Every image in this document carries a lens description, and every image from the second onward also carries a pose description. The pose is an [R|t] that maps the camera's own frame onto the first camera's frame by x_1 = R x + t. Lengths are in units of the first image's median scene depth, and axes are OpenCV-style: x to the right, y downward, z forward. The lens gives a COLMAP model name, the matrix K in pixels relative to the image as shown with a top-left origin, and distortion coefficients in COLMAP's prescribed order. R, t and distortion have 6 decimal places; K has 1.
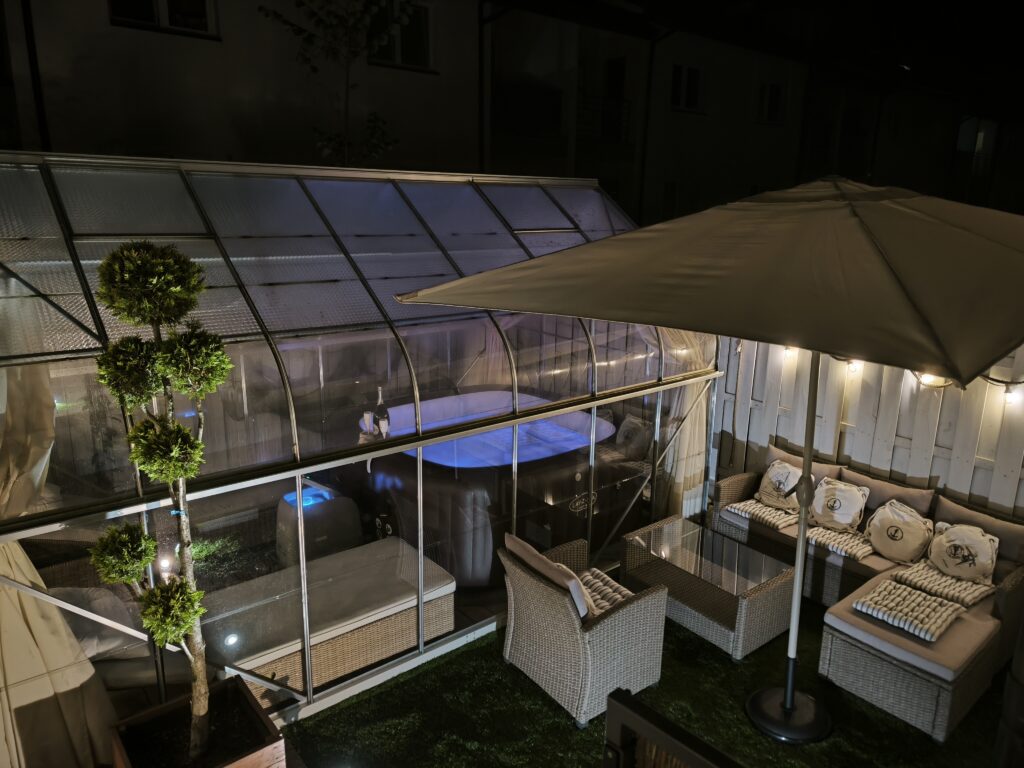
lens RADIAL K [[716.6, 0, 515.7], [0, 716.6, 378.4], [0, 0, 1]] dist [0.040441, -0.026226]
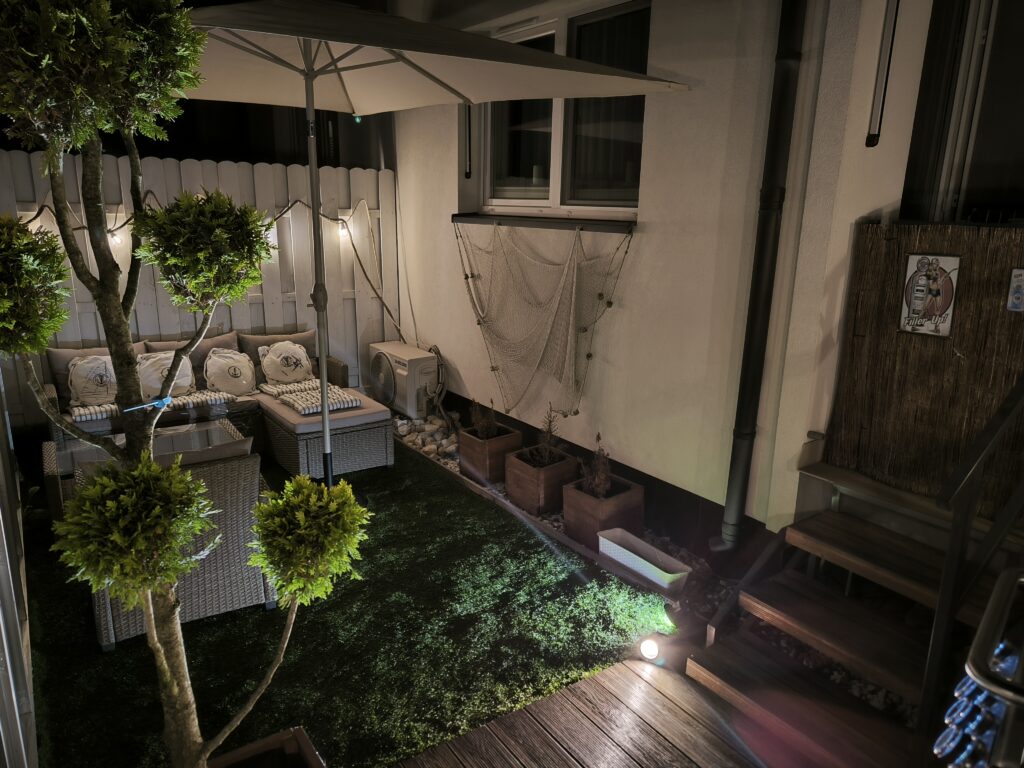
lens RADIAL K [[716.6, 0, 520.3], [0, 716.6, 395.8], [0, 0, 1]] dist [0.040441, -0.026226]
pose [[0.073540, -0.269234, 0.960263, -0.531261], [0.223217, 0.942886, 0.247267, 0.070217], [-0.971991, 0.196163, 0.129437, 0.434545]]
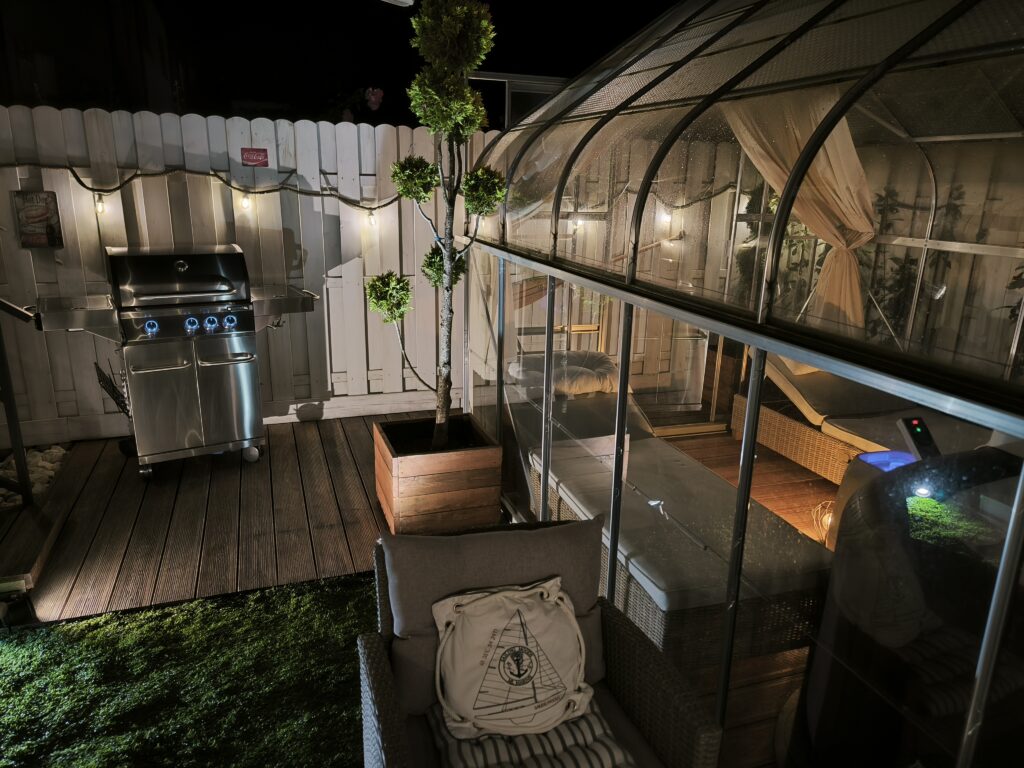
lens RADIAL K [[716.6, 0, 511.9], [0, 716.6, 389.7], [0, 0, 1]] dist [0.040441, -0.026226]
pose [[-0.335865, 0.239633, -0.910917, 0.378748], [-0.255624, 0.907611, 0.333015, -0.011212], [0.906560, 0.344700, -0.243579, 0.894249]]
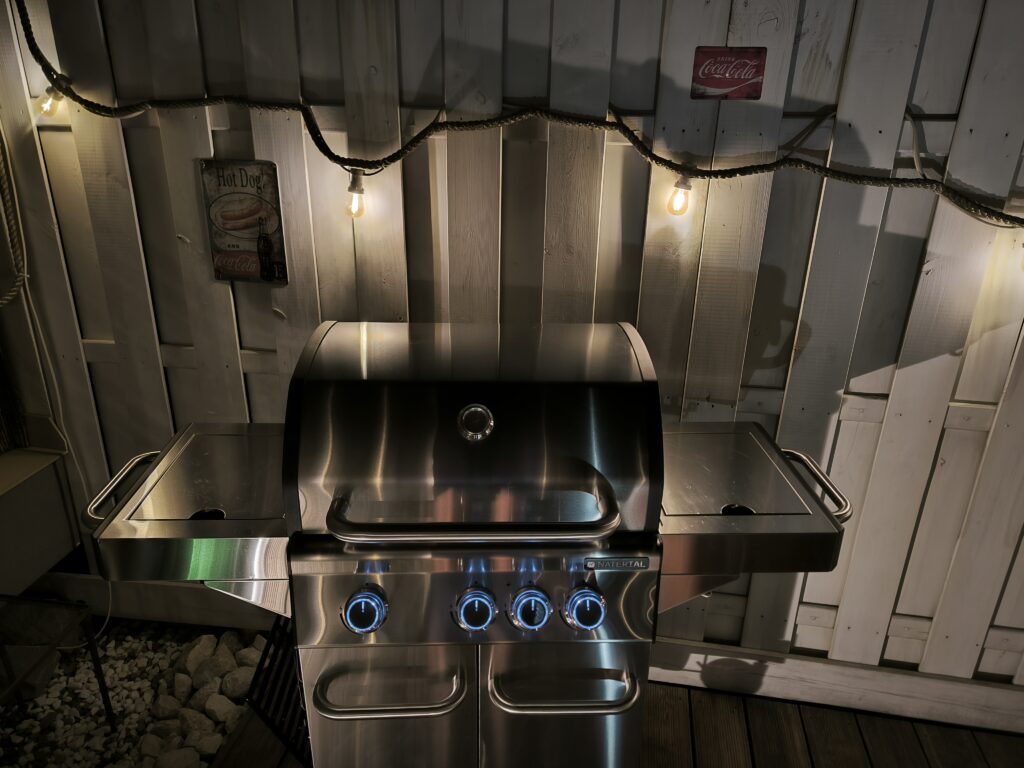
lens RADIAL K [[716.6, 0, 511.1], [0, 716.6, 389.2], [0, 0, 1]] dist [0.040441, -0.026226]
pose [[-0.751012, 0.224841, -0.620828, -0.142450], [-0.193267, 0.824205, 0.532291, 0.078469], [0.631371, 0.519743, -0.575533, 0.444092]]
